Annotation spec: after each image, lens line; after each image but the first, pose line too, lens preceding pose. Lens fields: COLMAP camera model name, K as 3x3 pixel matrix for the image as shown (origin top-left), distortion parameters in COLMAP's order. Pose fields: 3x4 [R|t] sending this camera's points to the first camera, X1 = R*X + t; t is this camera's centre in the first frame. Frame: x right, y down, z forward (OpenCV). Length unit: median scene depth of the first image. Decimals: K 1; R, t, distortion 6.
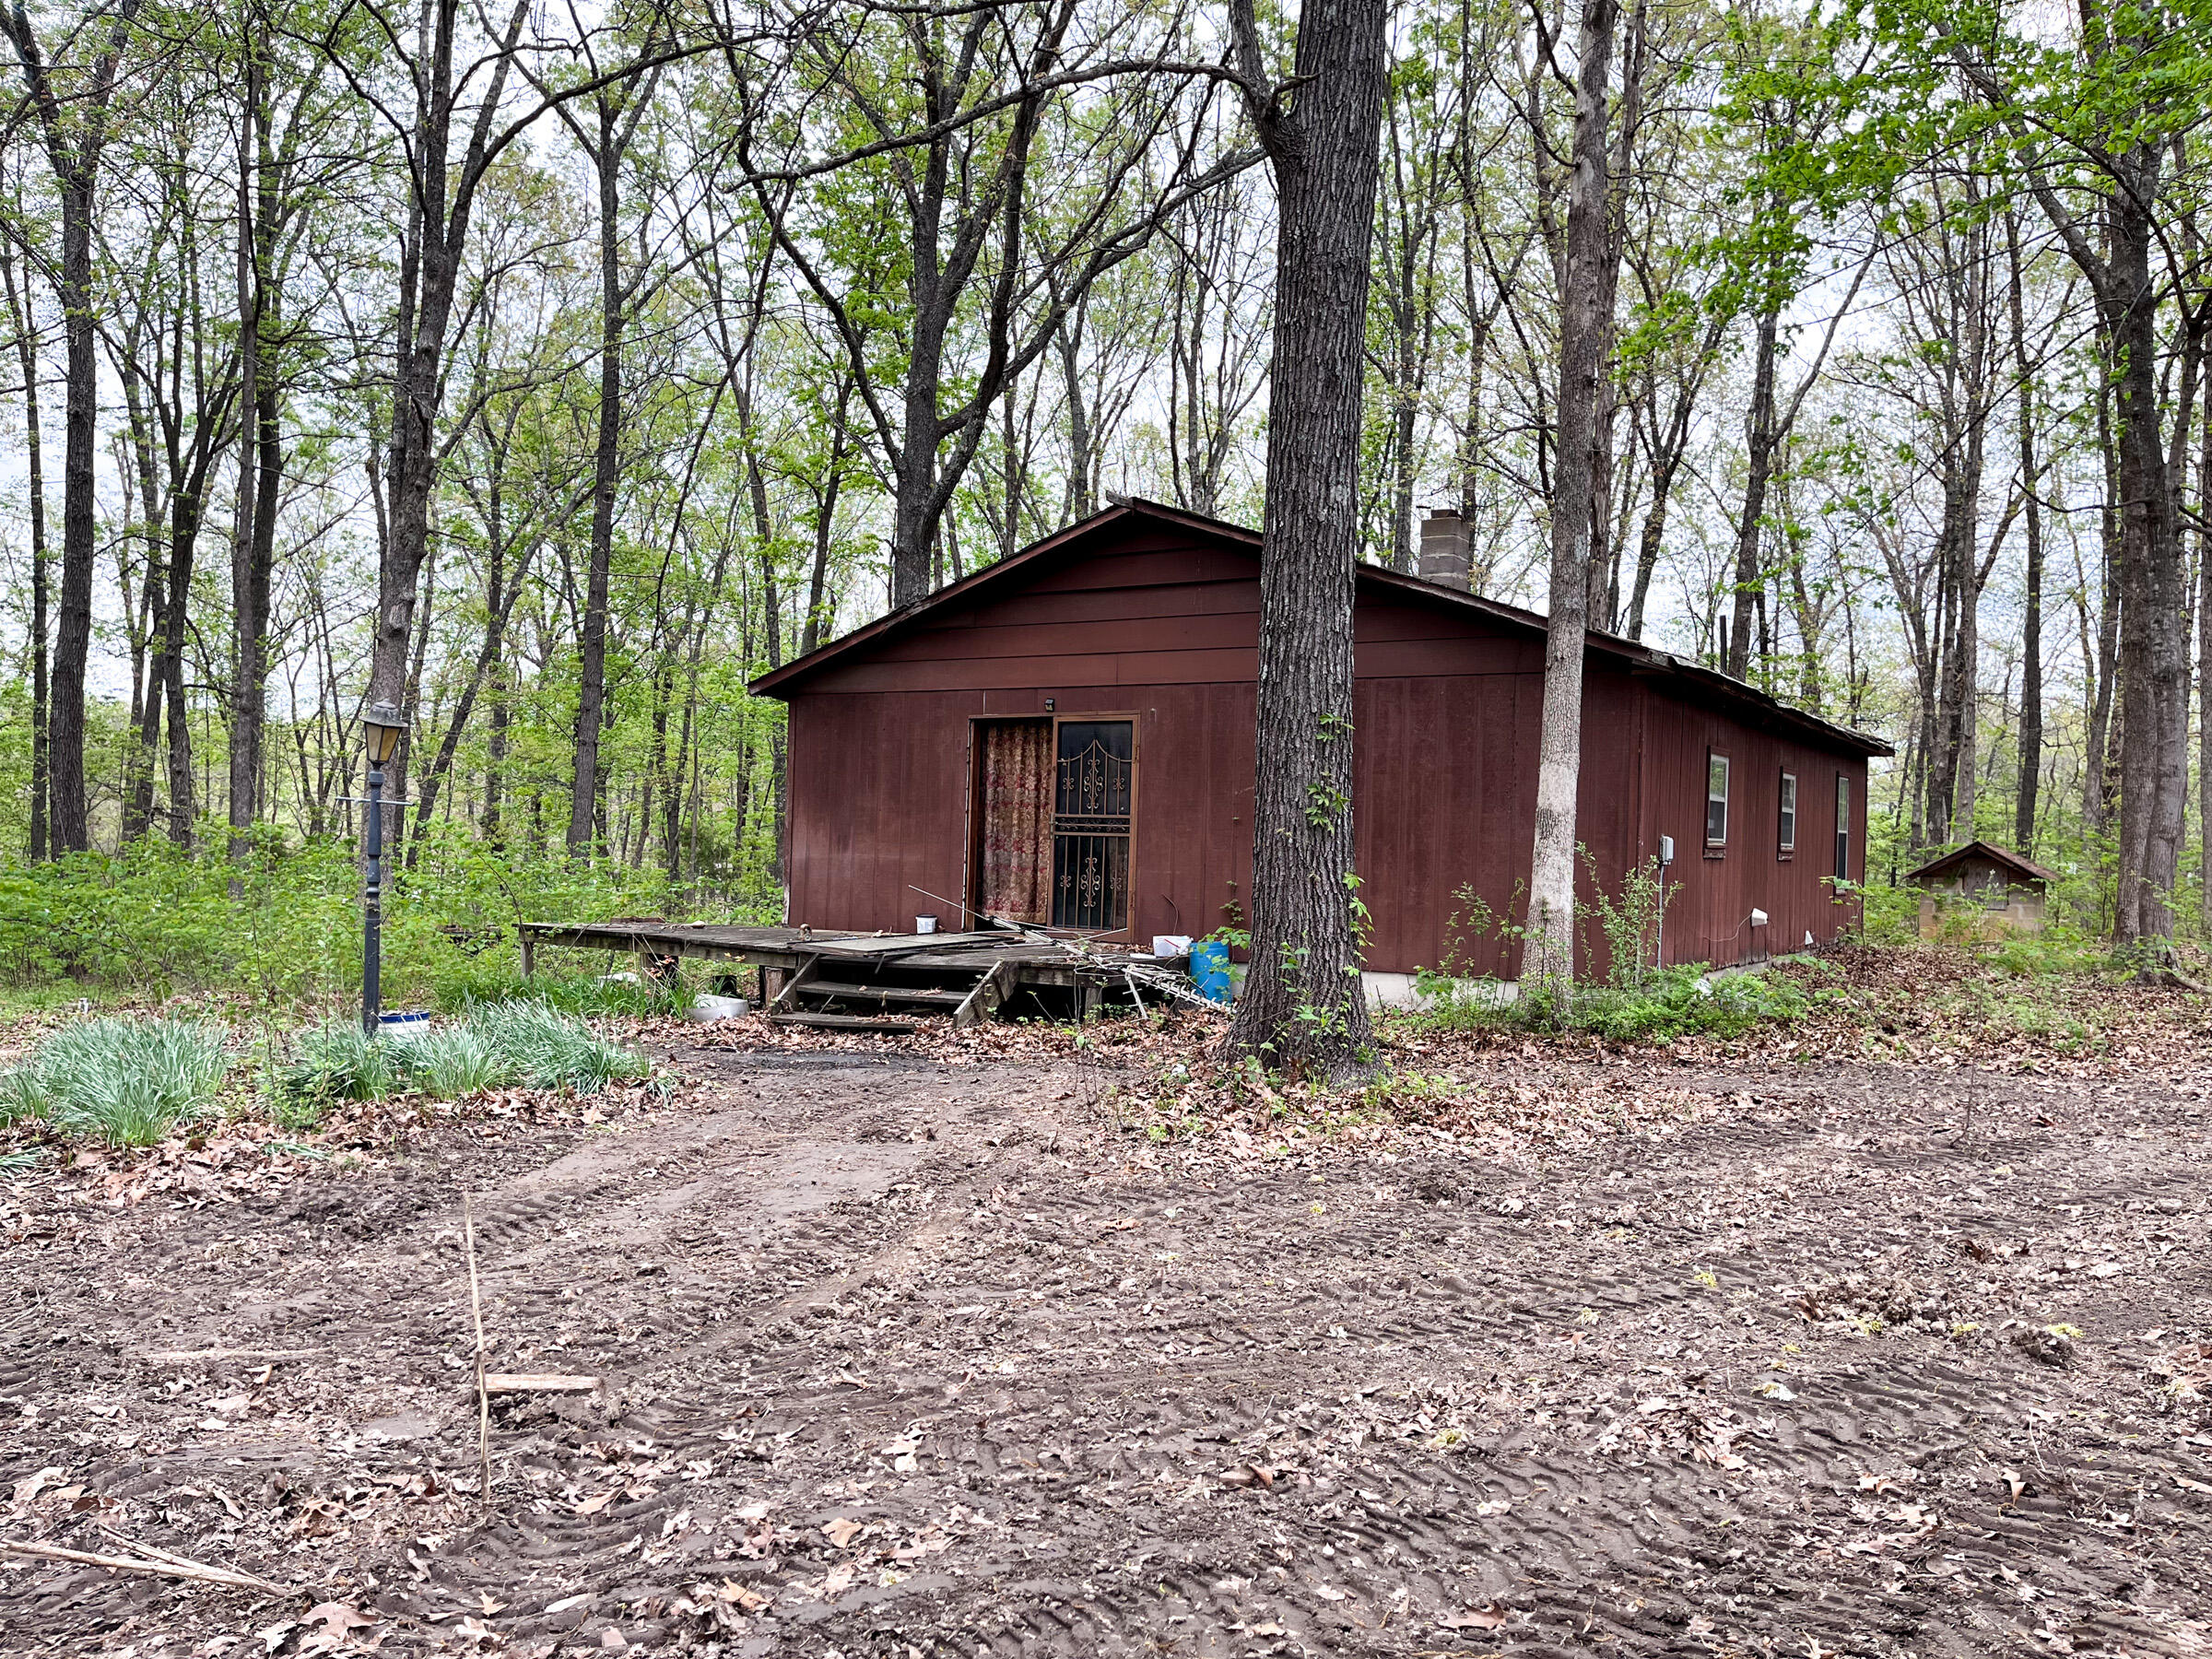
lens RADIAL K [[1678.4, 0, 1106.8], [0, 1678.4, 830.2], [0, 0, 1]] dist [0.000900, 0.005317]
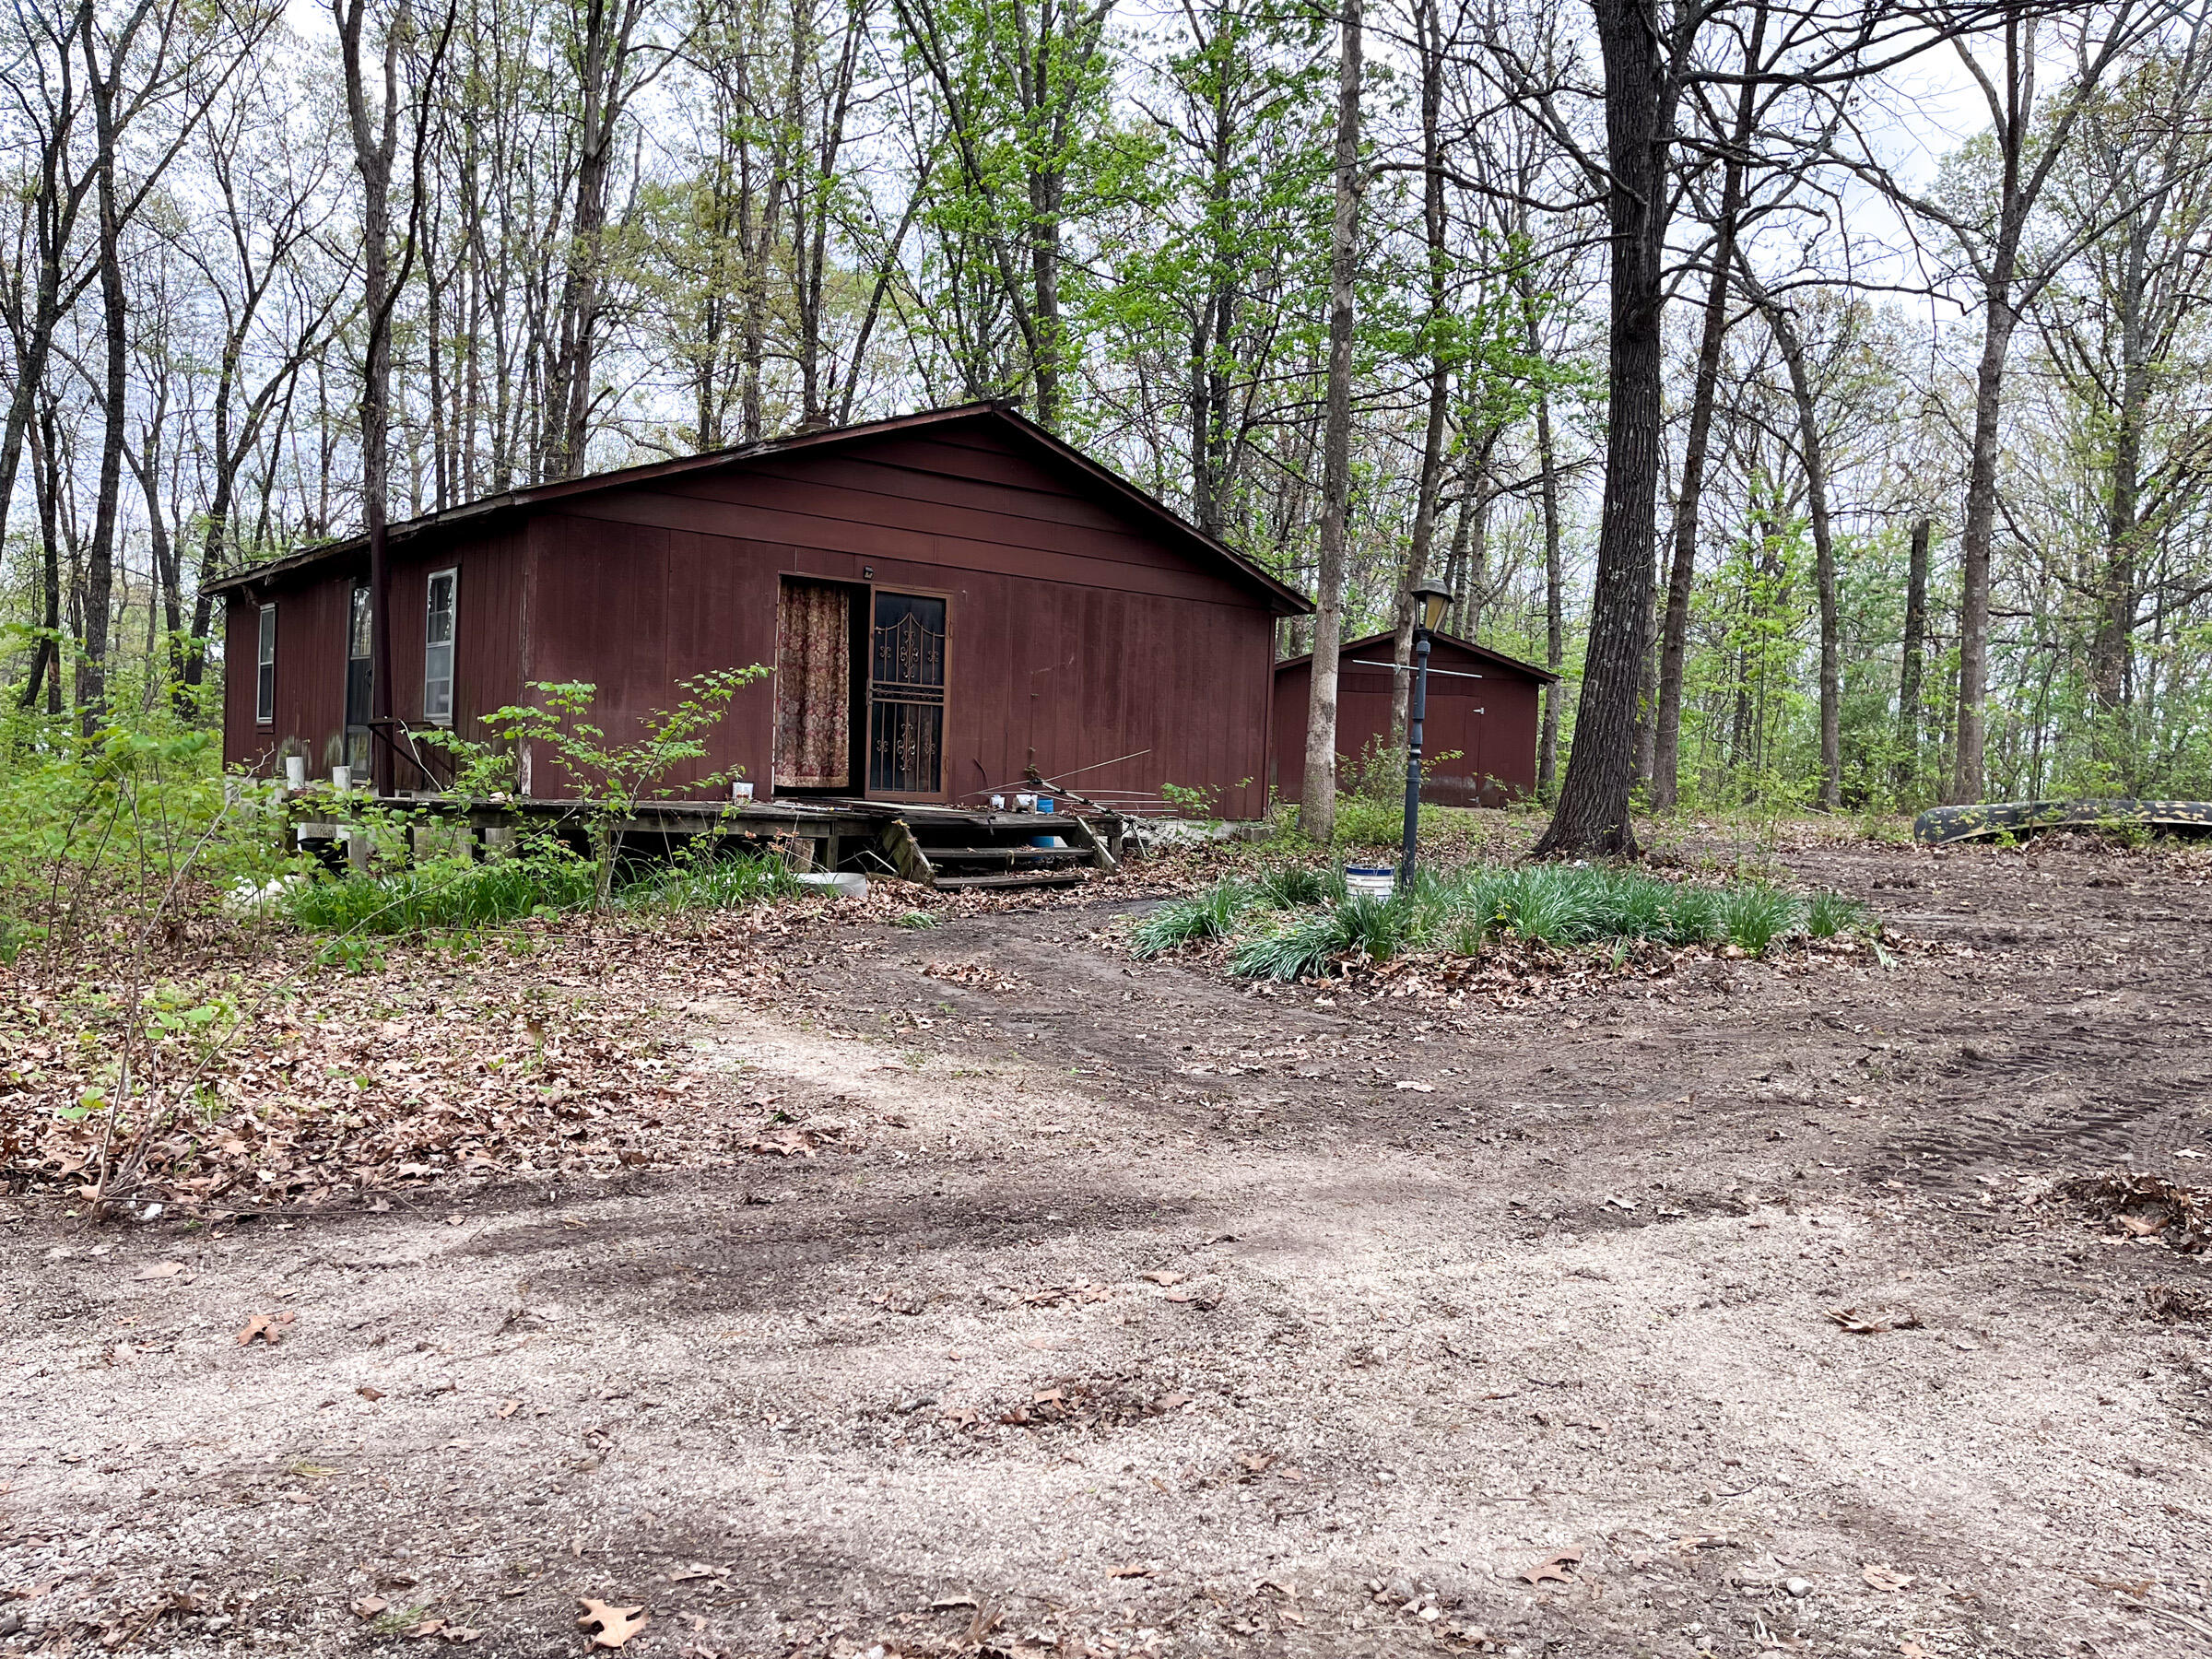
lens RADIAL K [[1678.4, 0, 1105.5], [0, 1678.4, 828.5], [0, 0, 1]] dist [0.000900, 0.005317]
pose [[0.303226, -0.004525, 0.952908, -1.027310], [-0.006790, 0.999953, 0.006909, 0.077799], [-0.952894, -0.008565, 0.303181, 0.593592]]
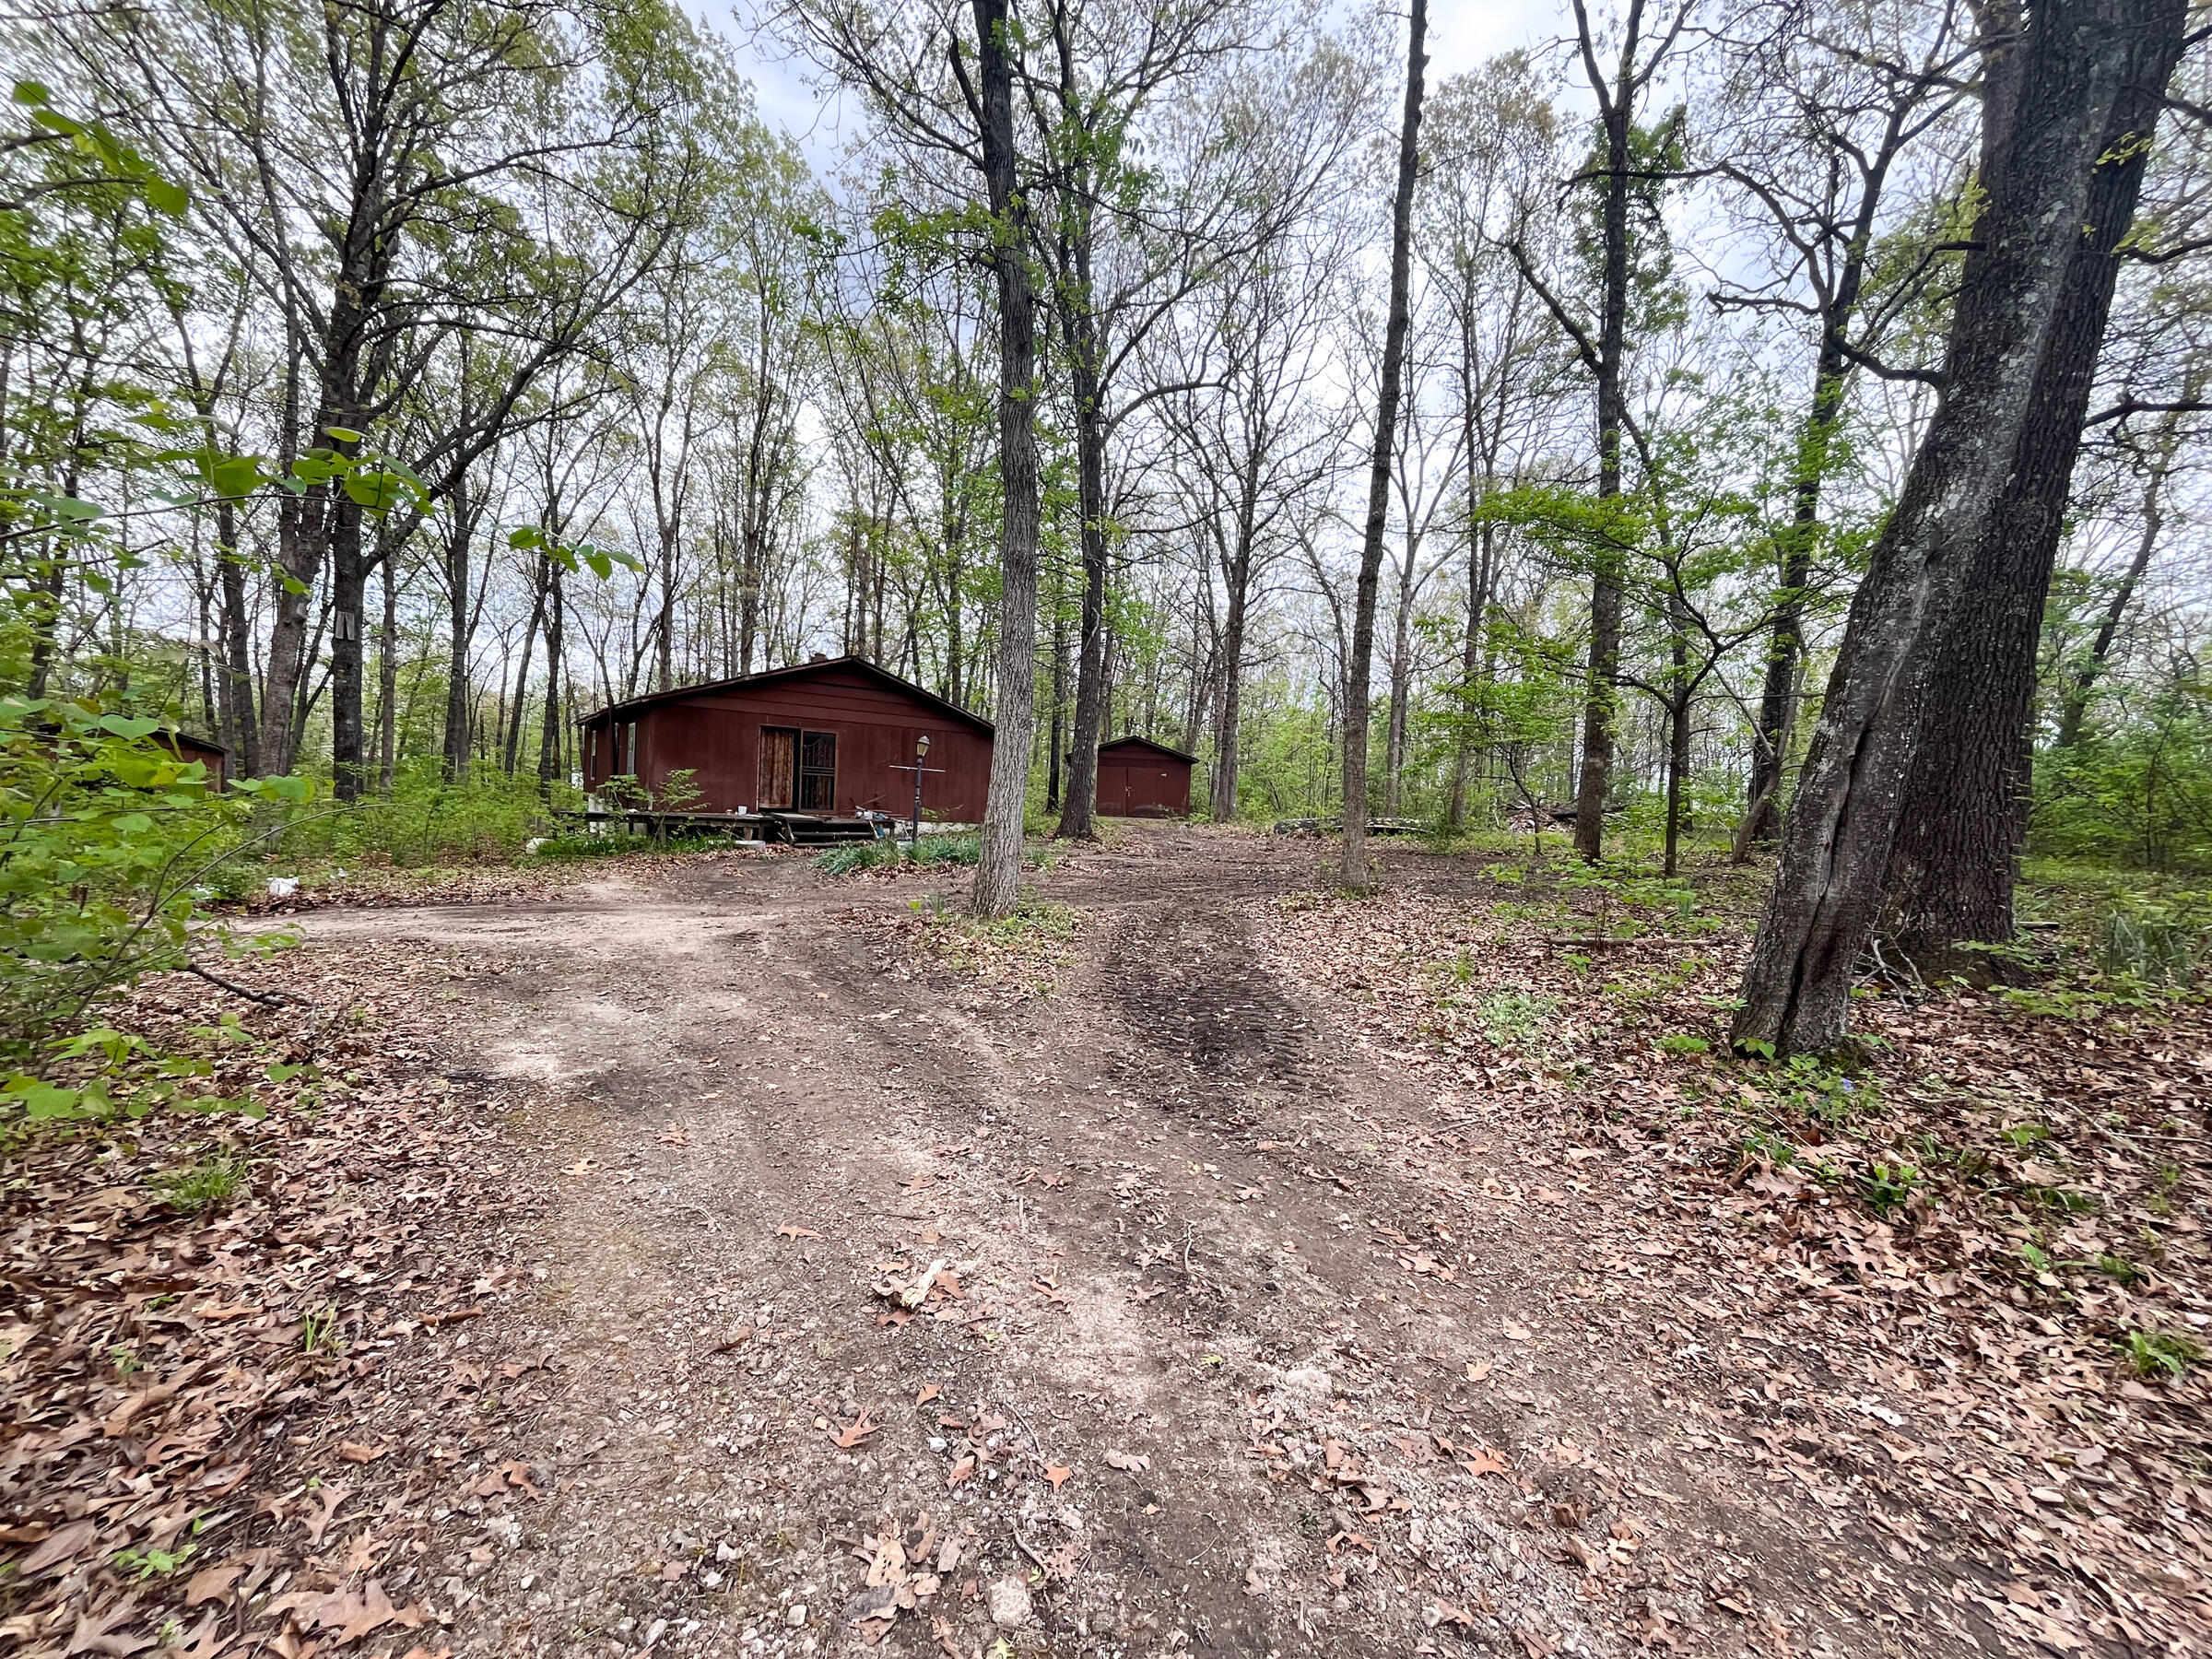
lens RADIAL K [[890.1, 0, 1106.5], [0, 890.1, 826.5], [0, 0, 1]] dist [0.001157, -0.000030]
pose [[0.338305, 0.002877, 0.941032, -1.243715], [-0.016880, 0.999853, 0.003011, 0.075738], [-0.940885, -0.016904, 0.338304, 0.097632]]
